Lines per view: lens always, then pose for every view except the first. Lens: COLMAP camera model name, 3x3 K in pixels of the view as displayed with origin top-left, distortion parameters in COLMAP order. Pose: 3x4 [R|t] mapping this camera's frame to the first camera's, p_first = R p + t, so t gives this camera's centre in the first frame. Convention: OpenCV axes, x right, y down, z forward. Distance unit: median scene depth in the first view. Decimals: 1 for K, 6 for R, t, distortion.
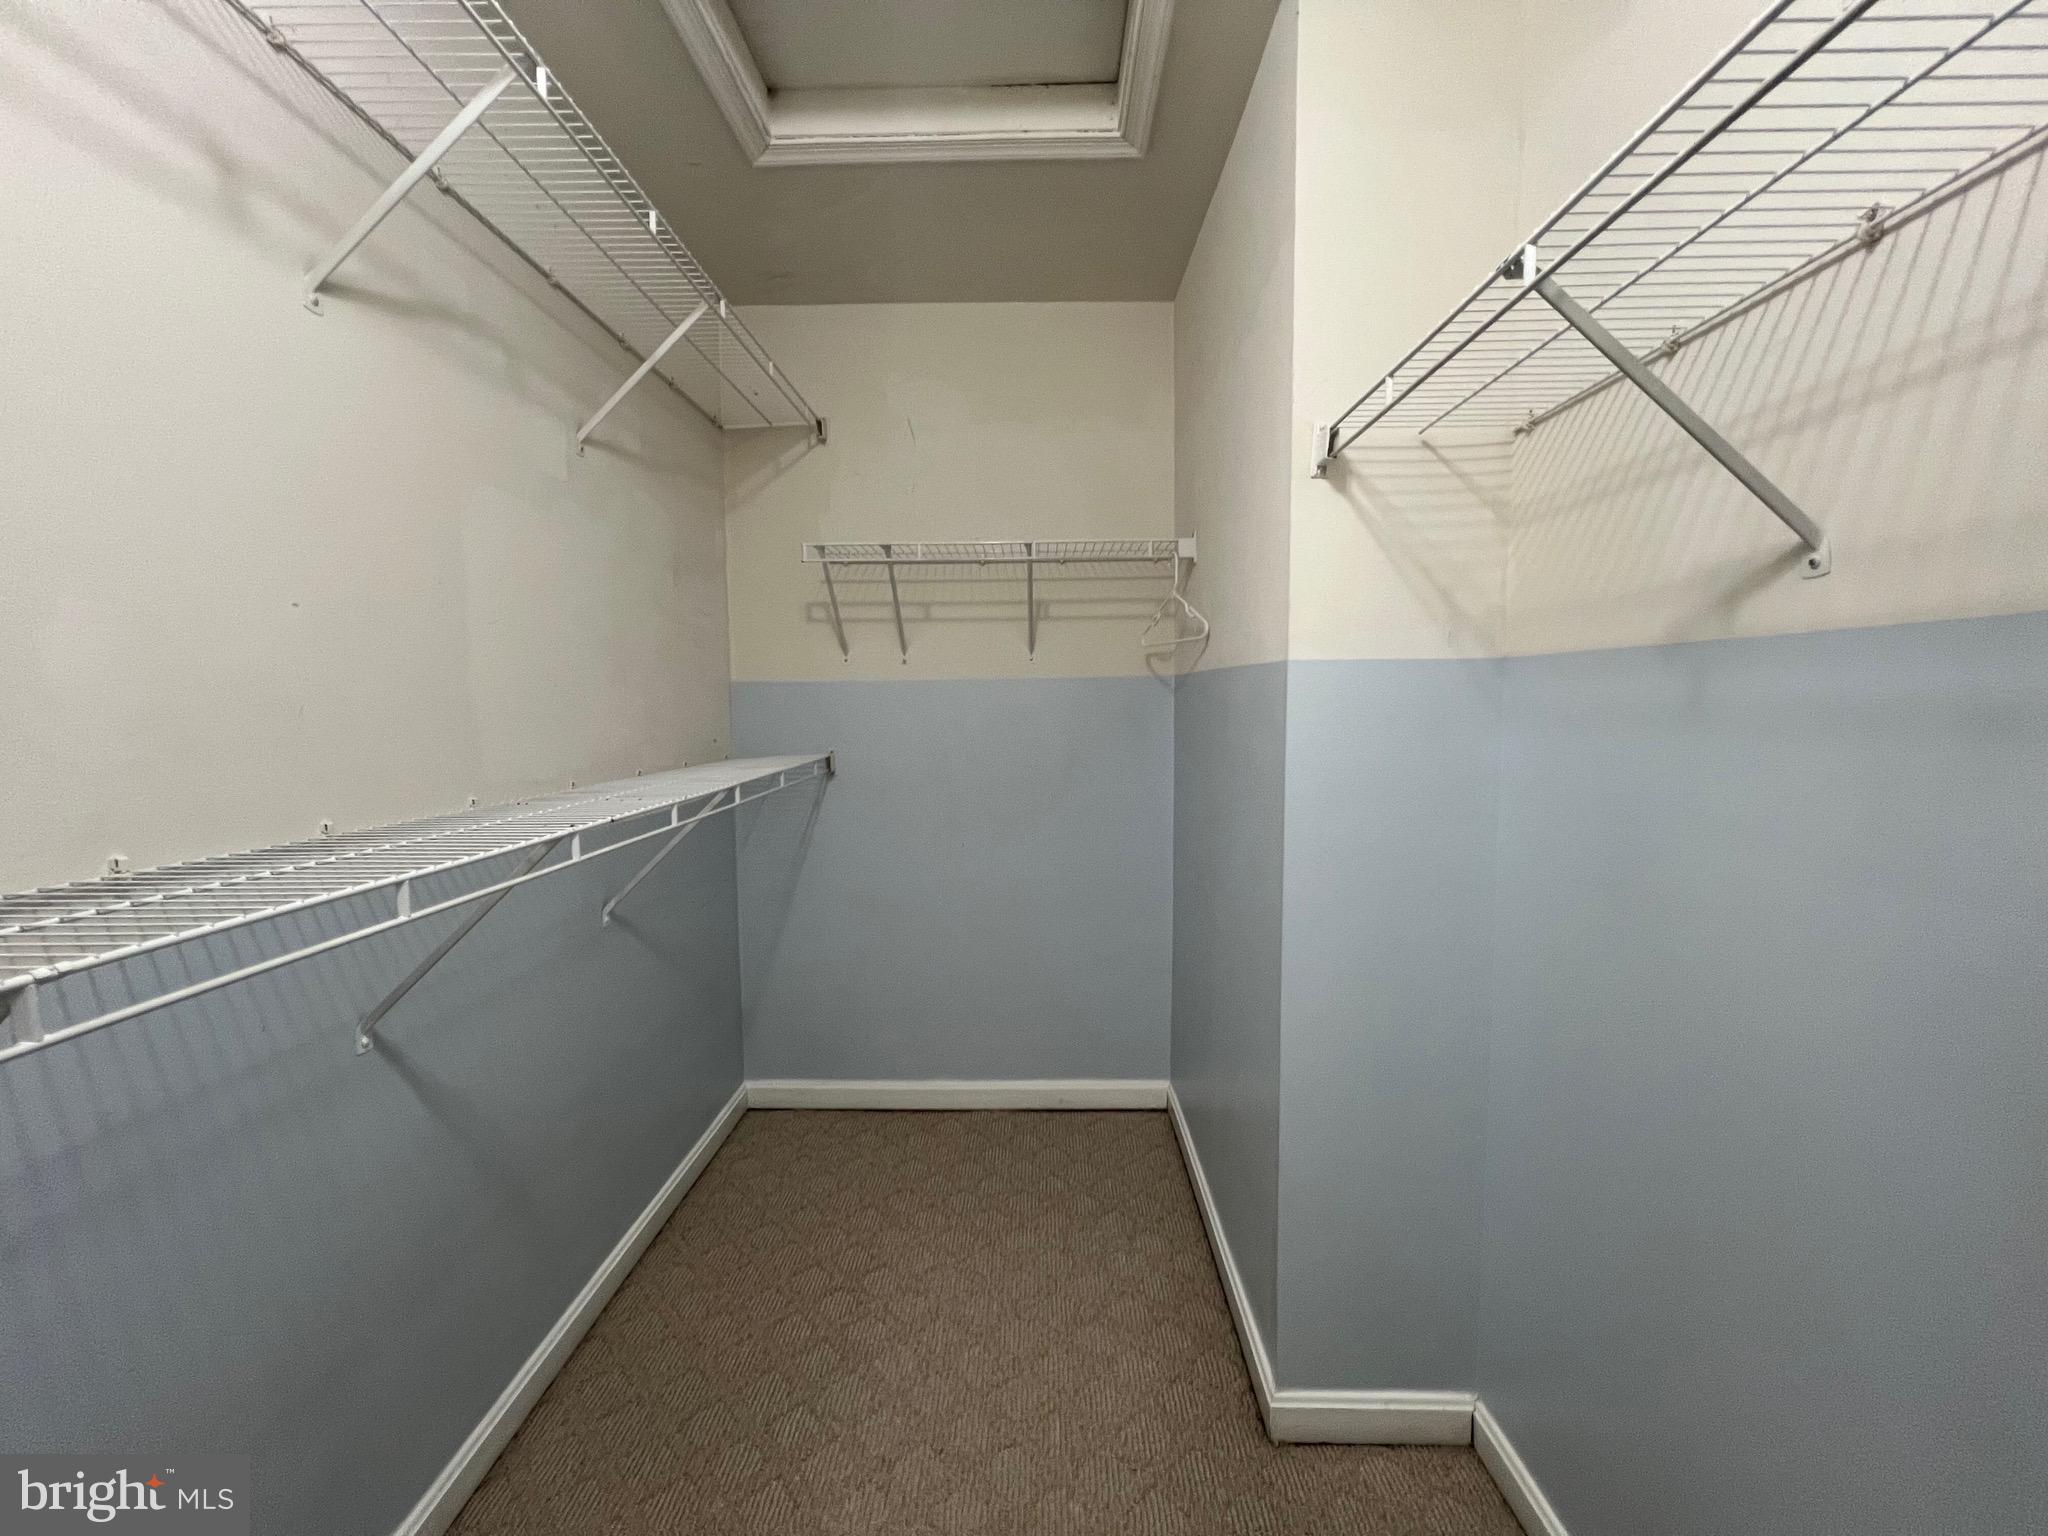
lens RADIAL K [[815.7, 0, 1022.5], [0, 815.7, 765.3], [0, 0, 1]] dist [-0.002764, 0.000983]
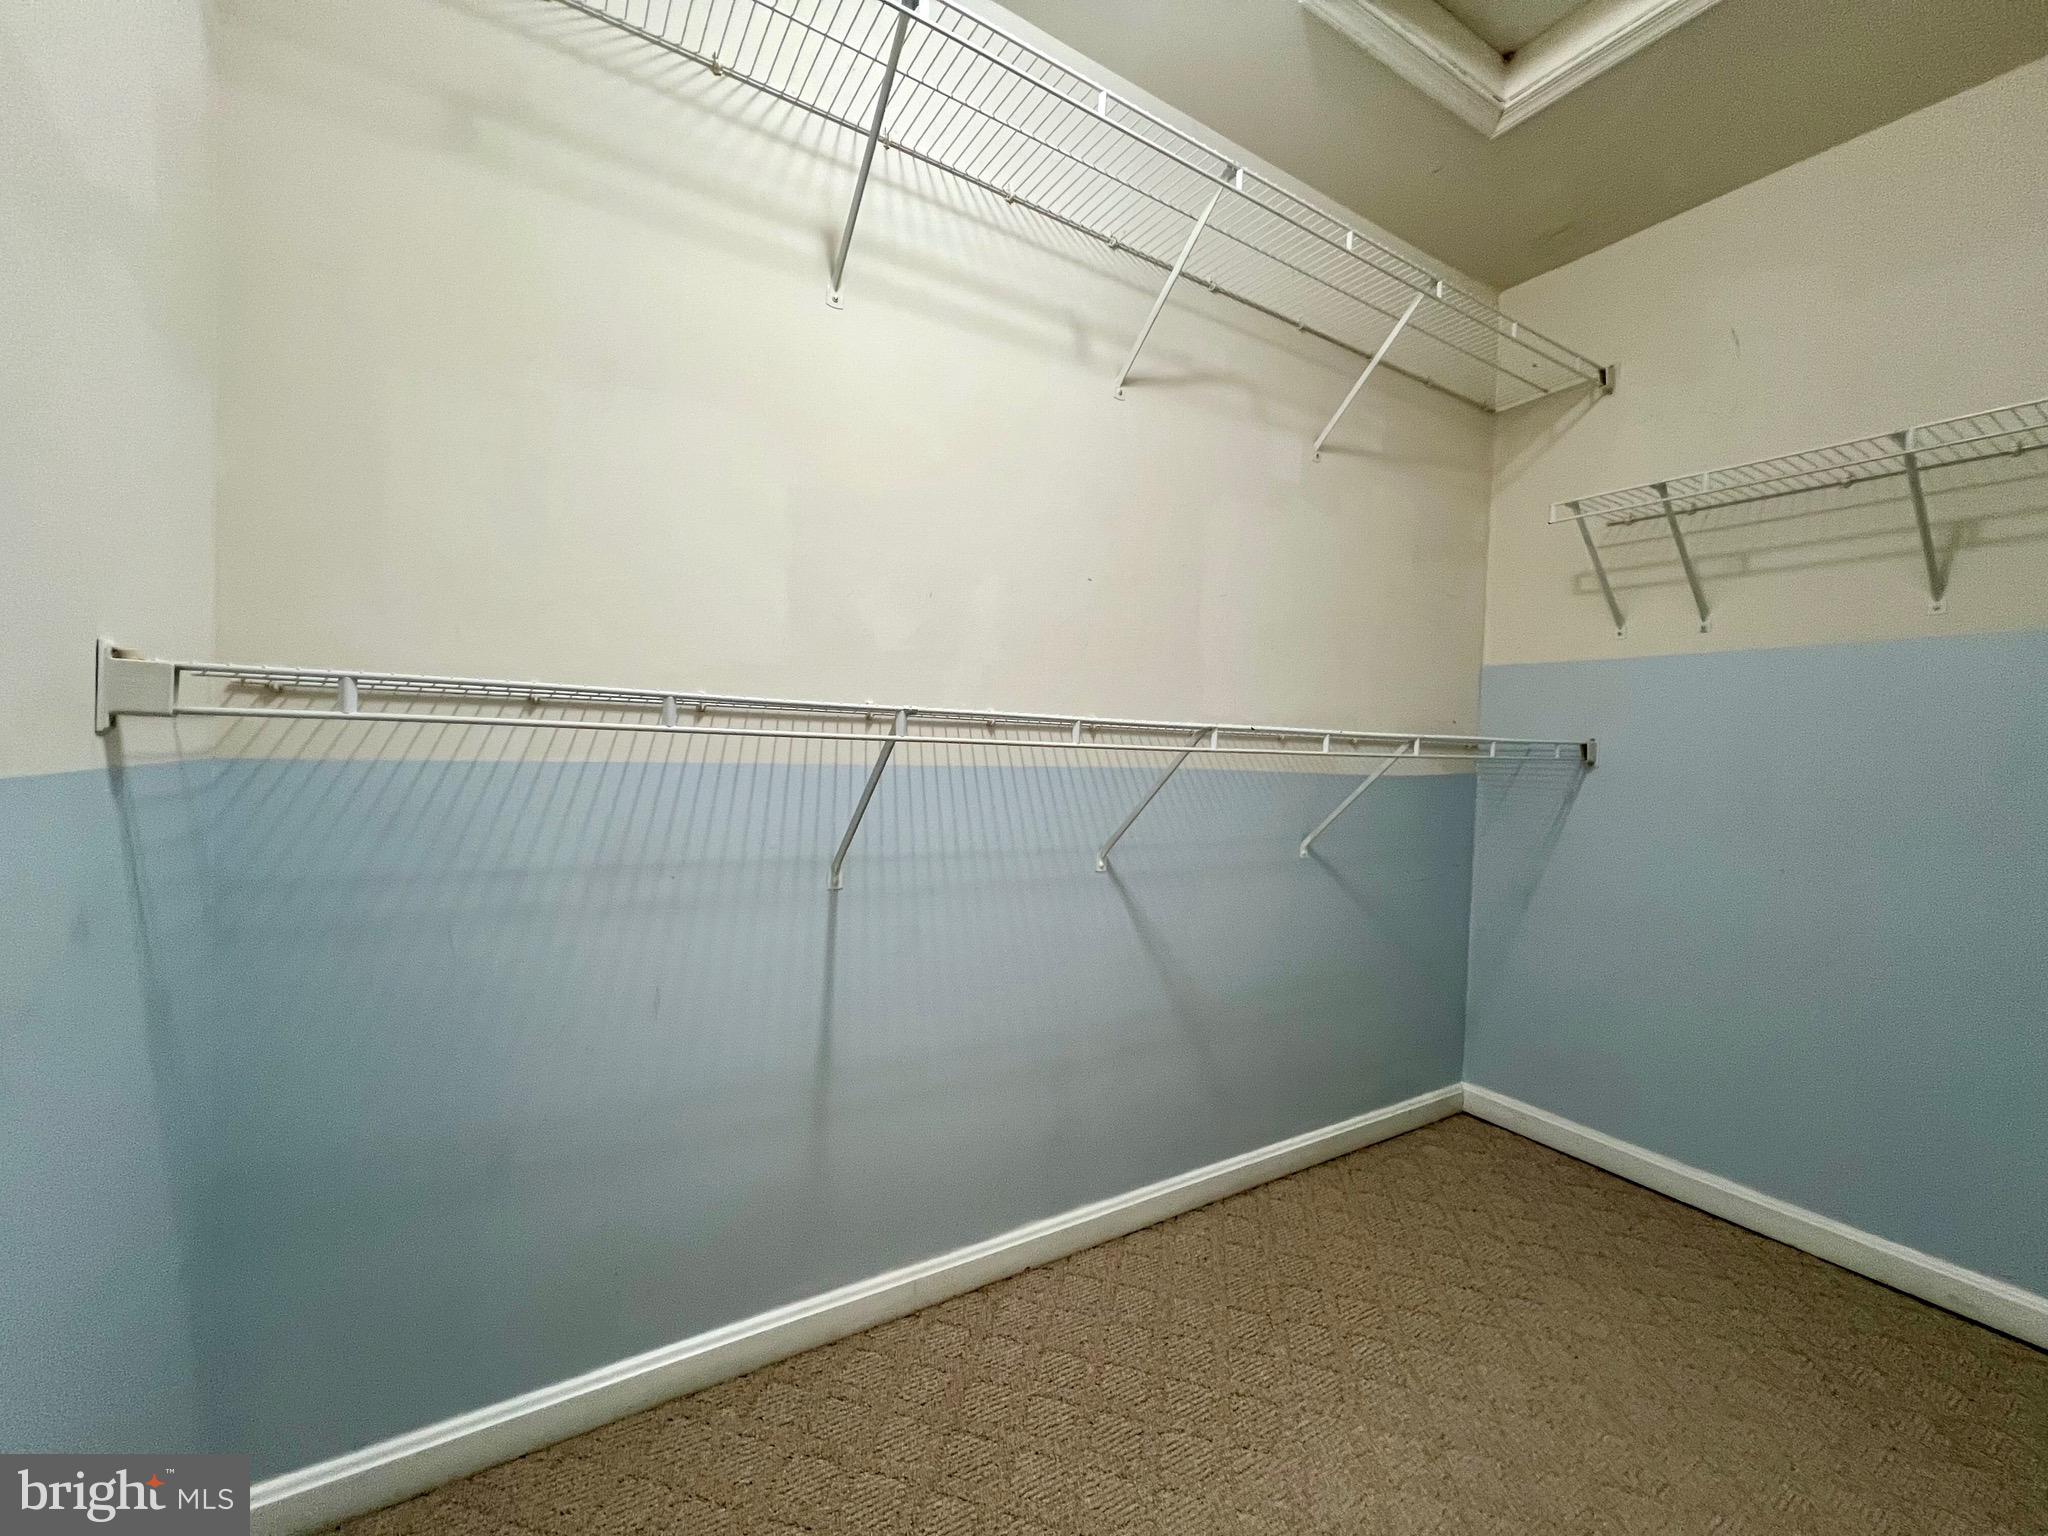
lens RADIAL K [[815.7, 0, 1022.6], [0, 815.7, 765.1], [0, 0, 1]] dist [-0.002764, 0.000983]
pose [[0.538935, 0.049276, -0.840905, 0.302739], [-0.103529, 0.994594, -0.008069, 0.141798], [0.835961, 0.091407, 0.541123, 0.025040]]
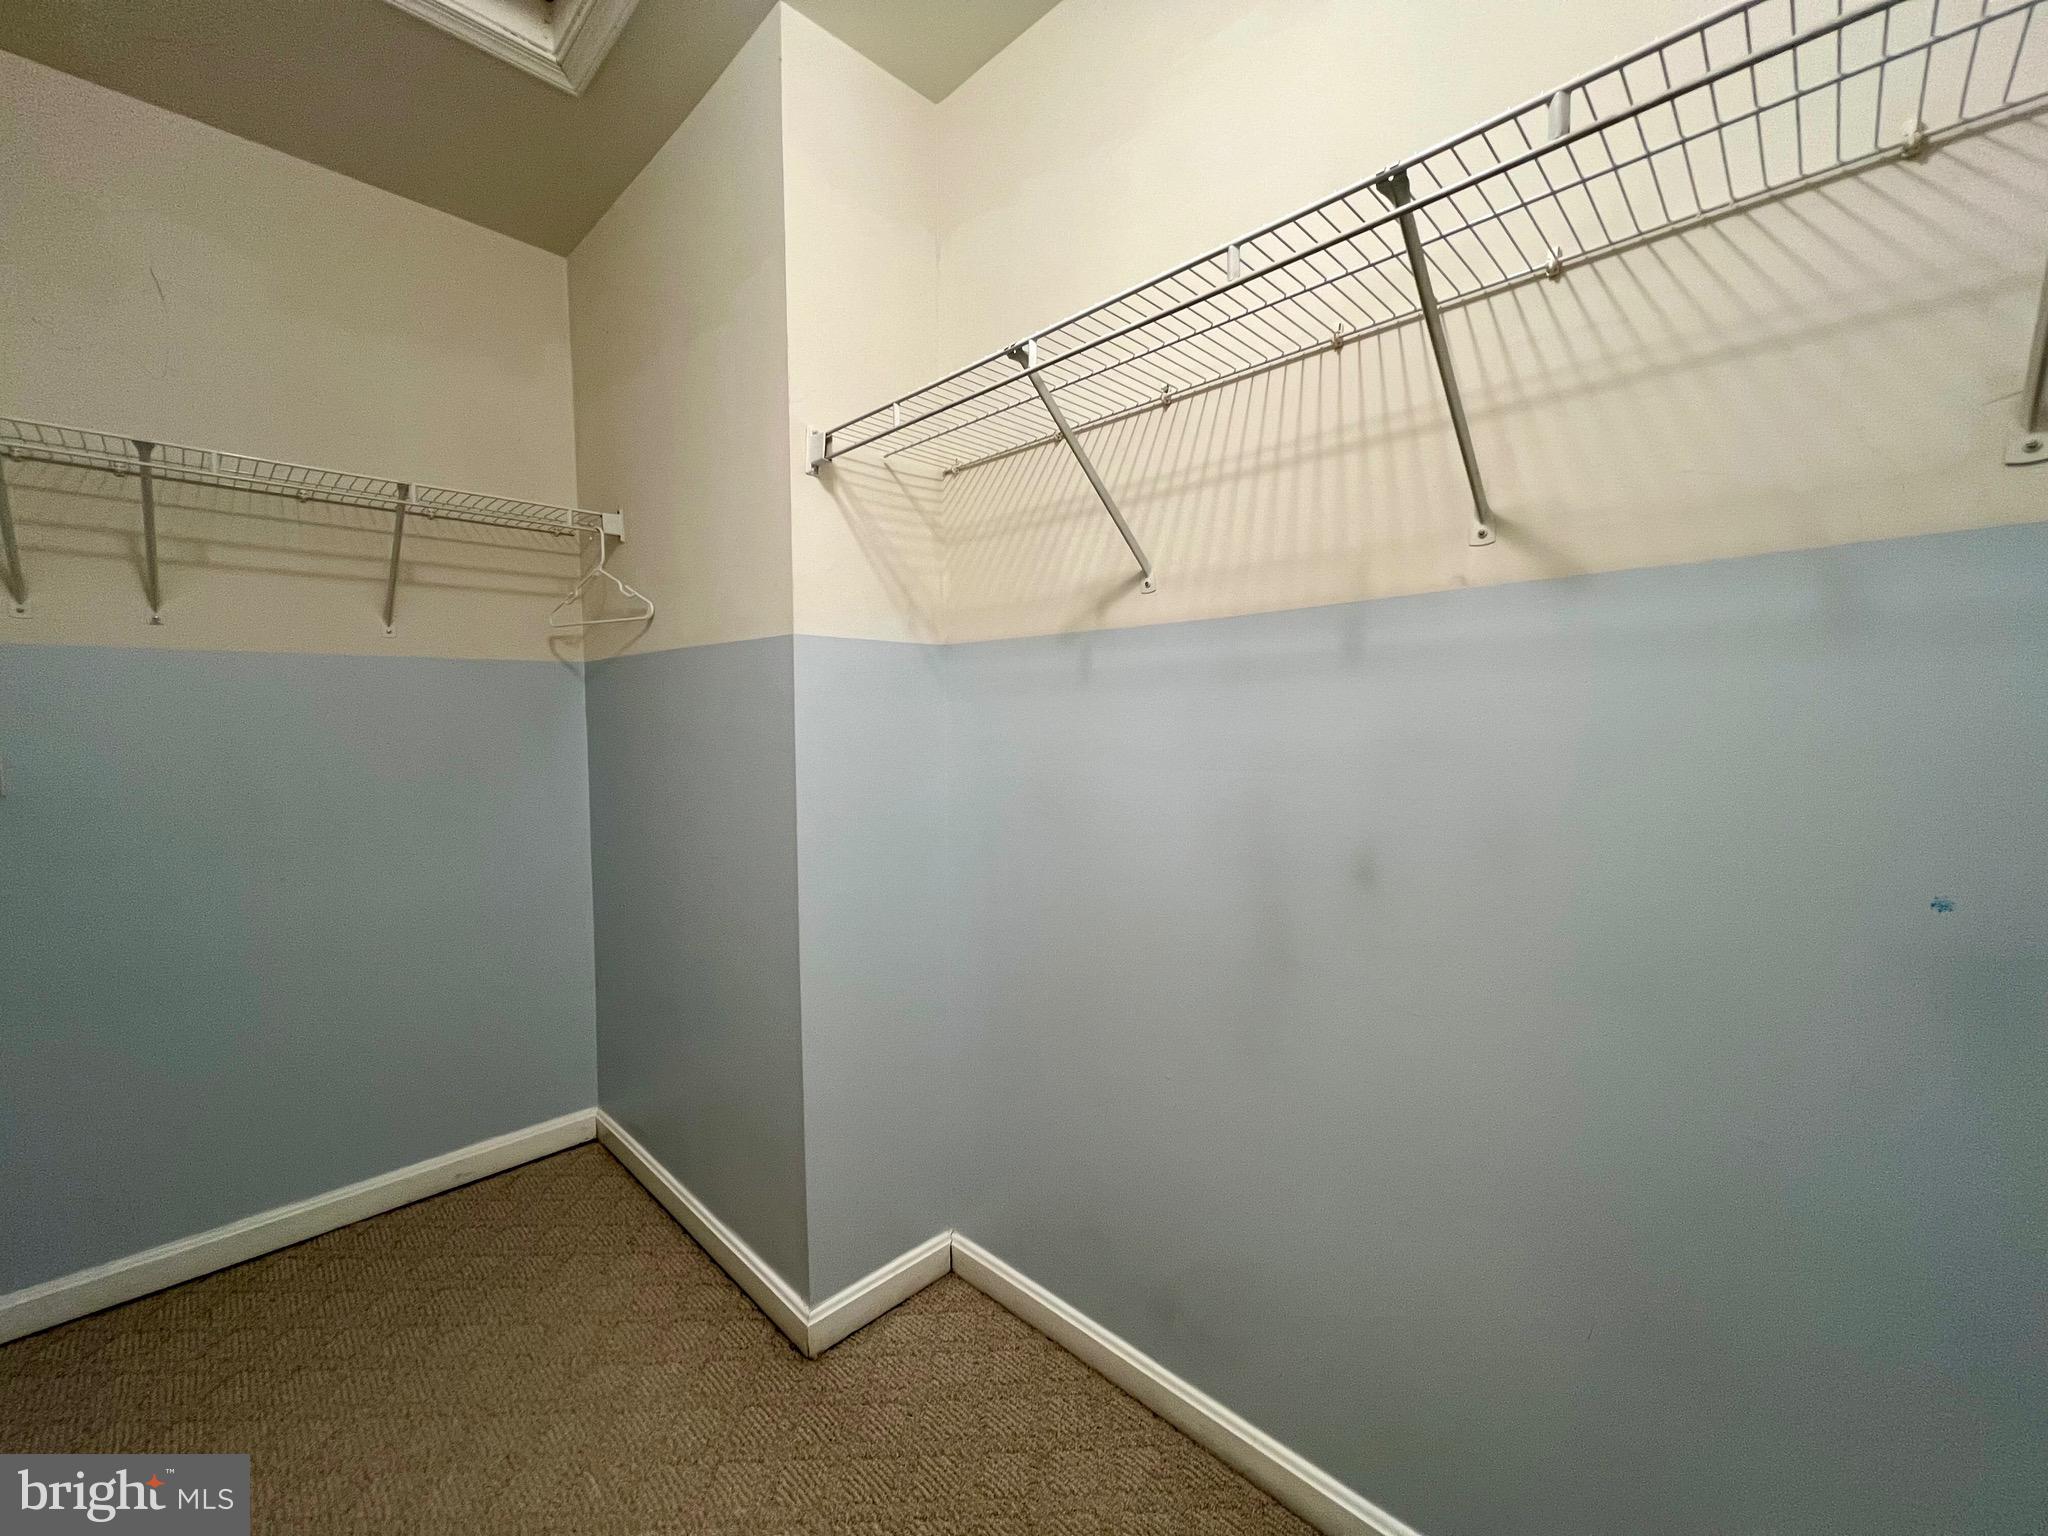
lens RADIAL K [[815.7, 0, 1024.5], [0, 815.7, 765.7], [0, 0, 1]] dist [-0.002764, 0.000983]
pose [[0.689506, -0.039549, 0.723199, -0.242992], [0.058405, 0.998292, -0.001090, 0.063050], [-0.721921, 0.042990, 0.690639, 0.016980]]
